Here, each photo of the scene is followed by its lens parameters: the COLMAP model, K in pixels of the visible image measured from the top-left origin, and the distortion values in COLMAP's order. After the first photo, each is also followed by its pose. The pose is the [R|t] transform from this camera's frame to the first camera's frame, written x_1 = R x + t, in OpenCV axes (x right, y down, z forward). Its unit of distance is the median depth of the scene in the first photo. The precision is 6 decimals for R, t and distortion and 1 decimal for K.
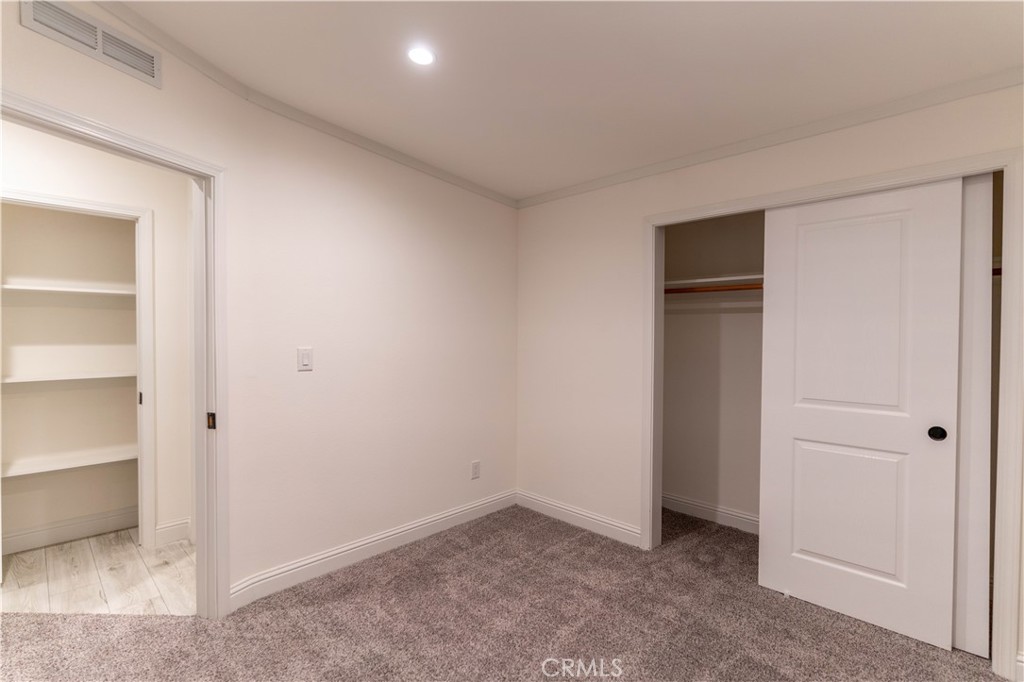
lens RADIAL K [[483.9, 0, 506.3], [0, 483.9, 335.3], [0, 0, 1]] dist [0.003217, -0.000657]
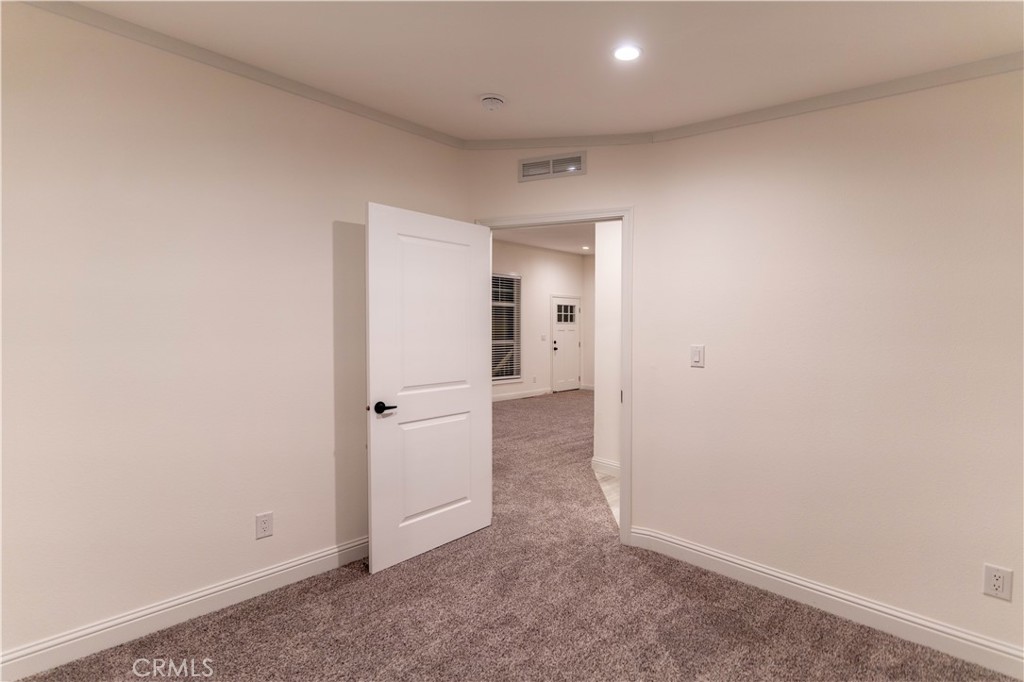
lens RADIAL K [[483.9, 0, 511.3], [0, 483.9, 335.3], [0, 0, 1]] dist [0.003217, -0.000657]
pose [[-0.016125, 0.006104, -0.999851, 0.674975], [-0.006416, 0.999960, 0.006209, -0.000525], [0.999849, 0.006516, -0.016085, 0.636536]]
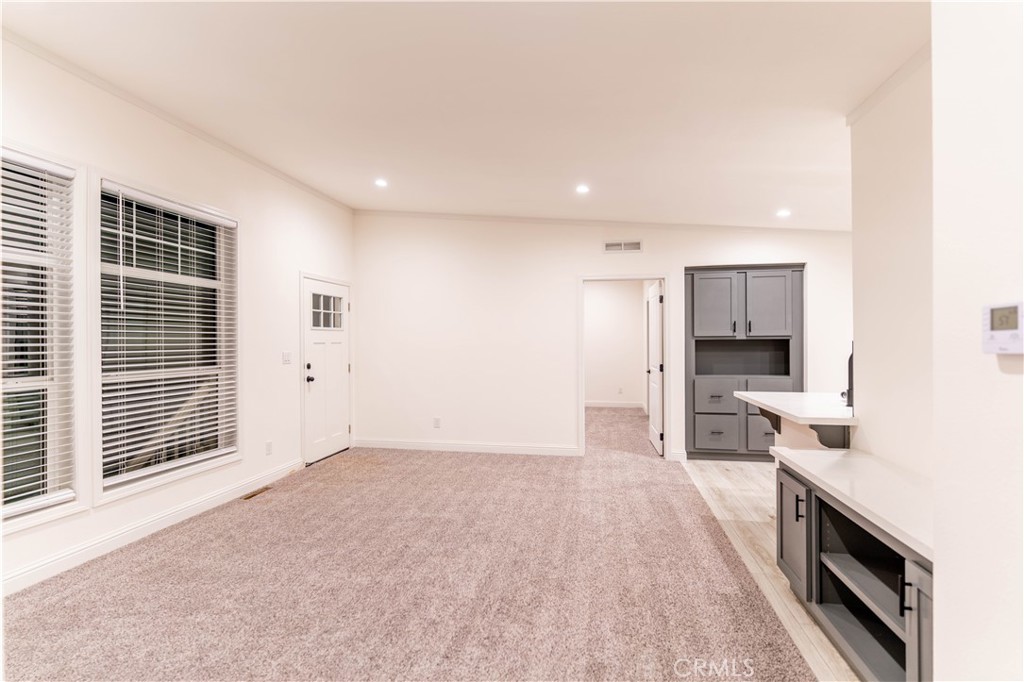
lens RADIAL K [[483.9, 0, 518.8], [0, 483.9, 344.8], [0, 0, 1]] dist [0.003217, -0.000657]
pose [[0.576699, -0.003203, -0.816950, -1.130661], [0.005750, 0.999983, 0.000139, -0.006713], [0.816936, -0.004777, 0.576708, 0.484086]]
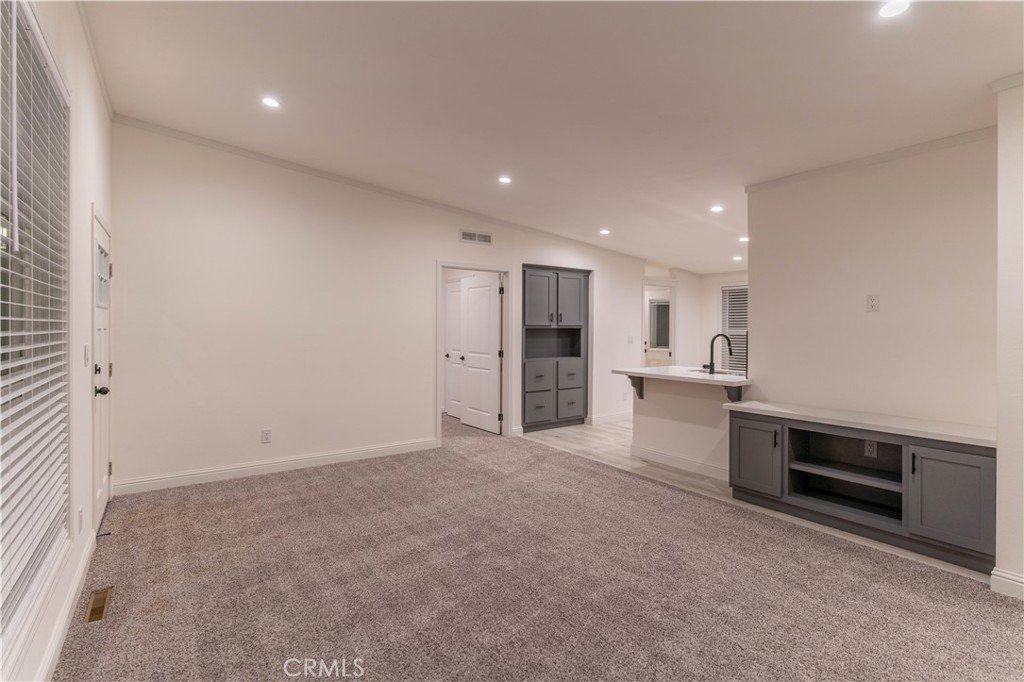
lens RADIAL K [[483.9, 0, 519.0], [0, 483.9, 333.4], [0, 0, 1]] dist [0.003217, -0.000657]
pose [[0.988196, -0.000464, -0.153192, -1.991138], [0.001524, 0.999976, 0.006807, -0.014064], [0.153185, -0.006960, 0.988173, -0.011448]]
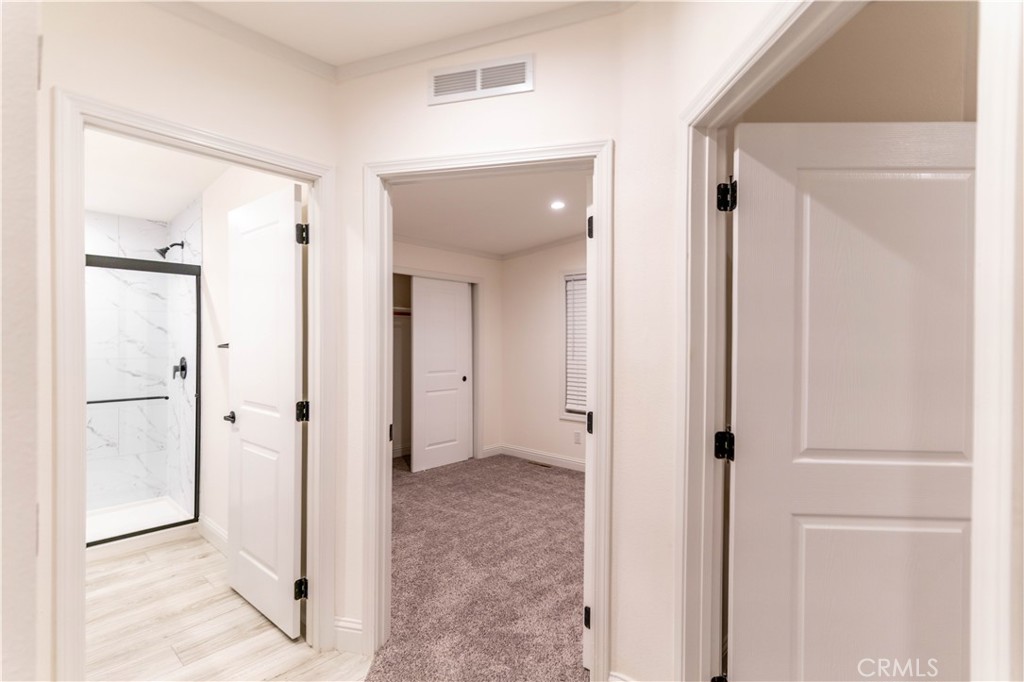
lens RADIAL K [[483.9, 0, 515.6], [0, 483.9, 349.7], [0, 0, 1]] dist [0.003217, -0.000657]
pose [[-0.057498, -0.022276, 0.998097, -1.340236], [-0.004964, 0.999745, 0.022027, -0.010847], [-0.998333, -0.003689, -0.057594, 0.687980]]
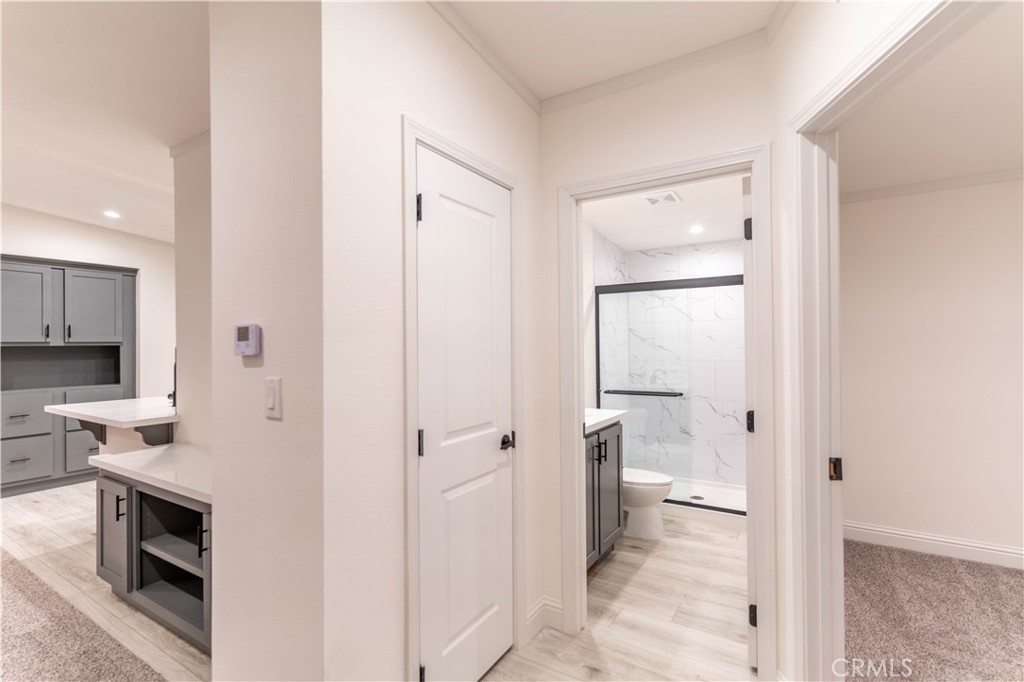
lens RADIAL K [[483.9, 0, 511.4], [0, 483.9, 343.6], [0, 0, 1]] dist [0.003217, -0.000657]
pose [[0.975697, -0.009256, 0.218926, -1.036992], [0.010656, 0.999930, -0.005214, -0.005906], [-0.218863, 0.007420, 0.975727, 0.351836]]
